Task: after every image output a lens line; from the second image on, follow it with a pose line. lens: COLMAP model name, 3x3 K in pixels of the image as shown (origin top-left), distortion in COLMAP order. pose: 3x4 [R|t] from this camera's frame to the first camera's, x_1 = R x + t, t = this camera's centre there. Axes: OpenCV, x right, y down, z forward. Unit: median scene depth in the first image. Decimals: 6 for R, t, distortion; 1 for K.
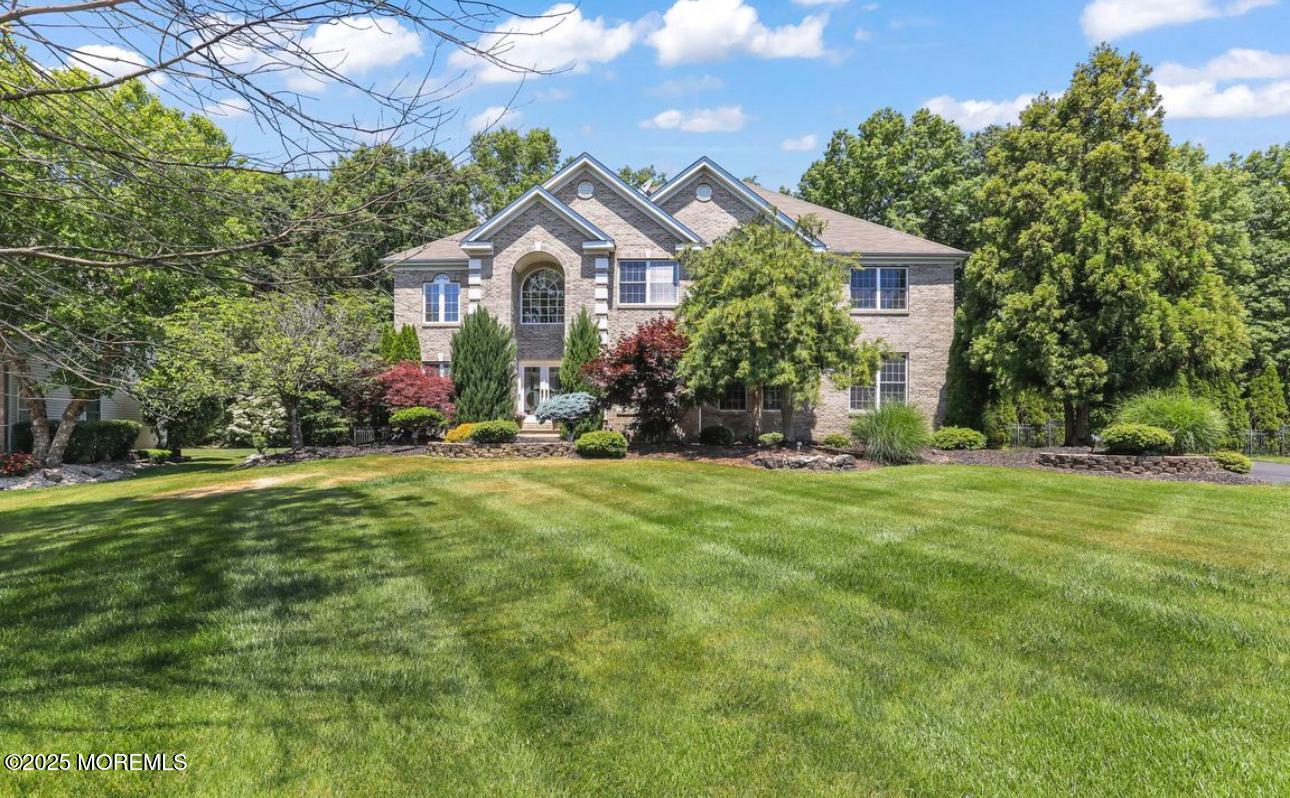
lens RADIAL K [[614.7, 0, 611.4], [0, 614.7, 438.4], [0, 0, 1]] dist [-0.022291, 0.002241]
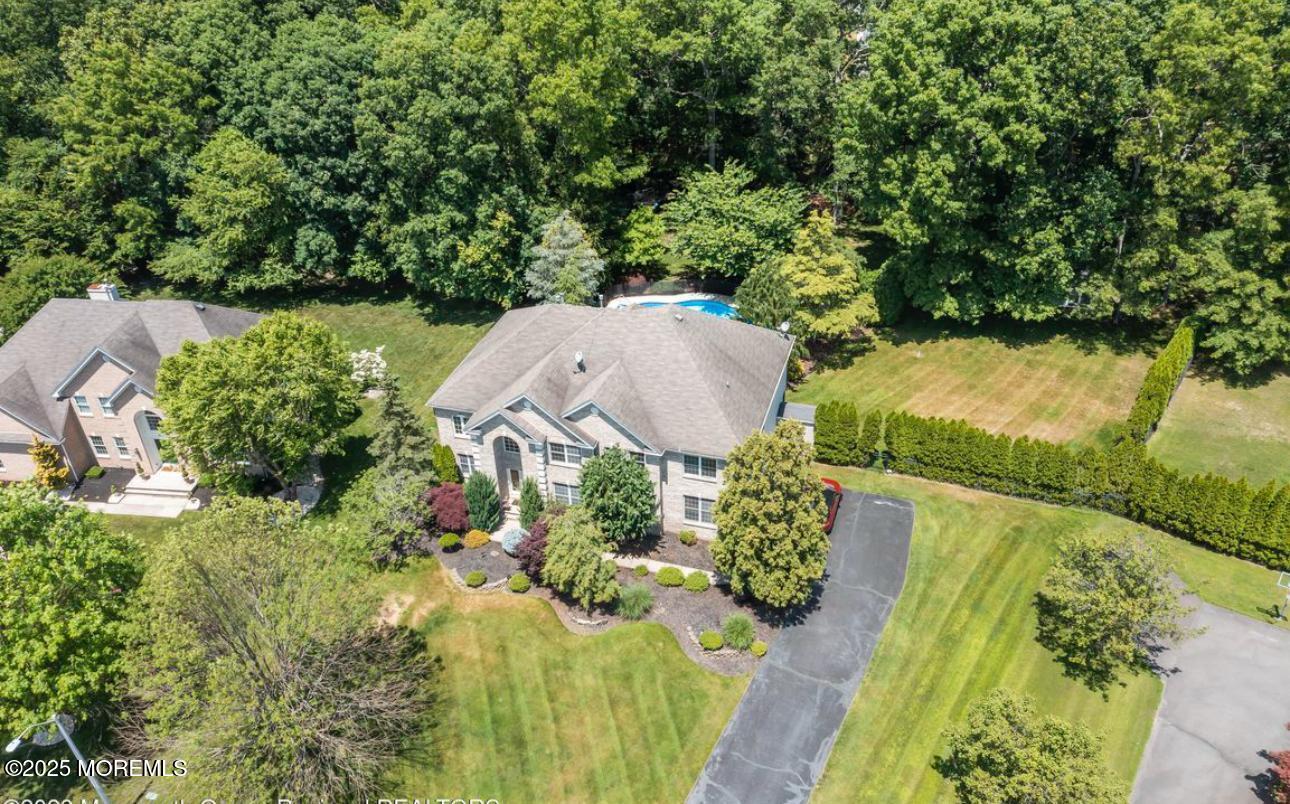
lens RADIAL K [[997.3, 0, 645.0], [0, 997.3, 399.7], [0, 0, 1]] dist [-0.007315, 0.012980]
pose [[0.964374, 0.114466, -0.238495, 0.957144], [0.035906, 0.836560, 0.546697, -1.968917], [0.262094, -0.535784, 0.802647, -1.173445]]
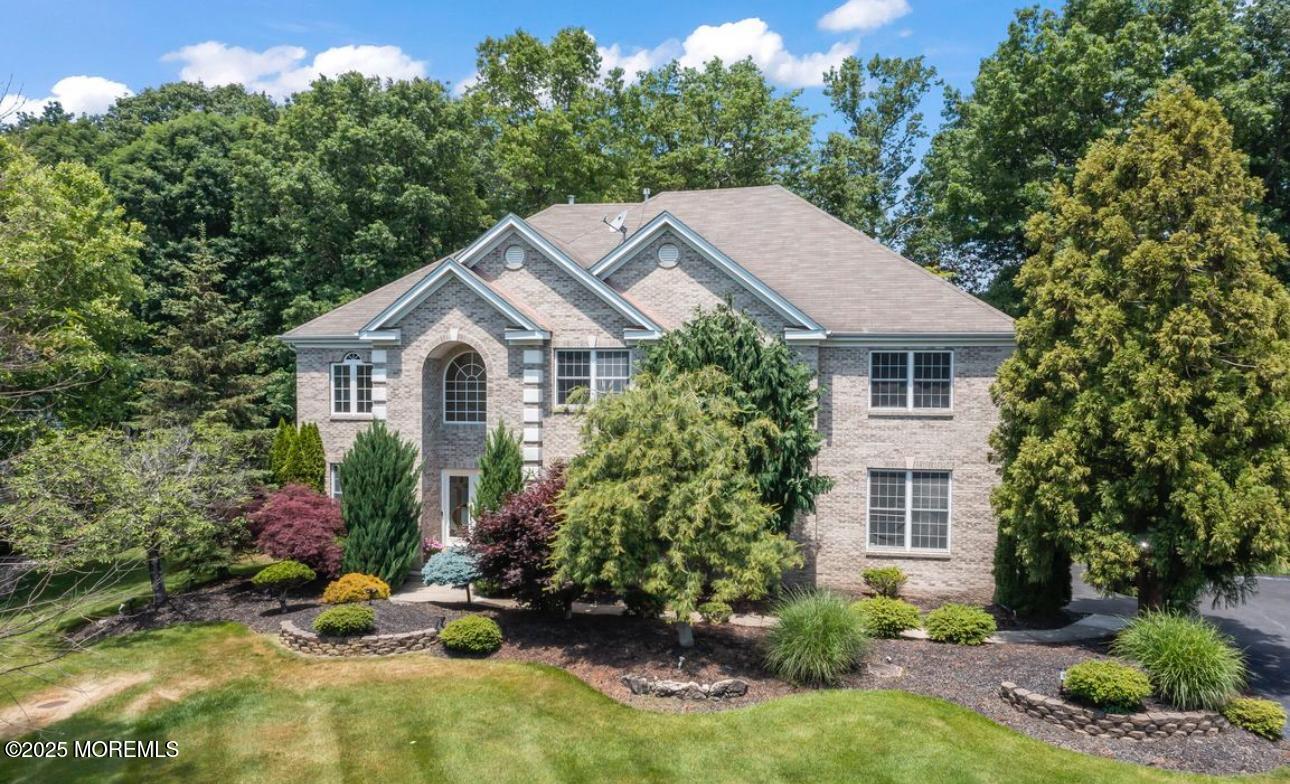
lens RADIAL K [[1000.0, 0, 641.4], [0, 1000.0, 394.6], [0, 0, 1]] dist [0.018915, -0.024749]
pose [[0.985498, 0.004661, -0.169621, 0.336635], [-0.000986, 0.999763, 0.021739, -0.263751], [0.169682, -0.021257, 0.985270, -0.230507]]
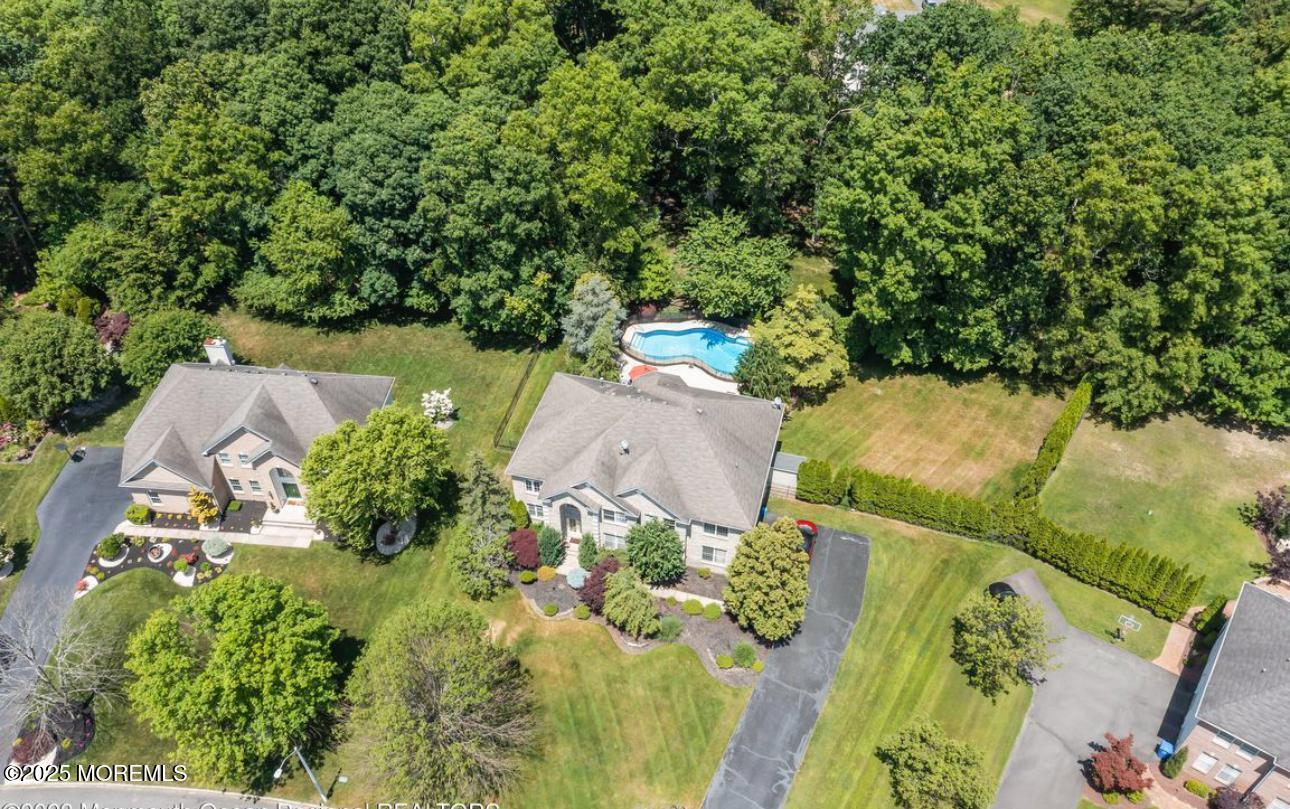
lens RADIAL K [[997.3, 0, 645.0], [0, 997.3, 397.9], [0, 0, 1]] dist [-0.007315, 0.012980]
pose [[0.972937, 0.153164, -0.173017, 0.775688], [0.006488, 0.730359, 0.683033, -3.255222], [0.230980, -0.665670, 0.709599, -1.414463]]
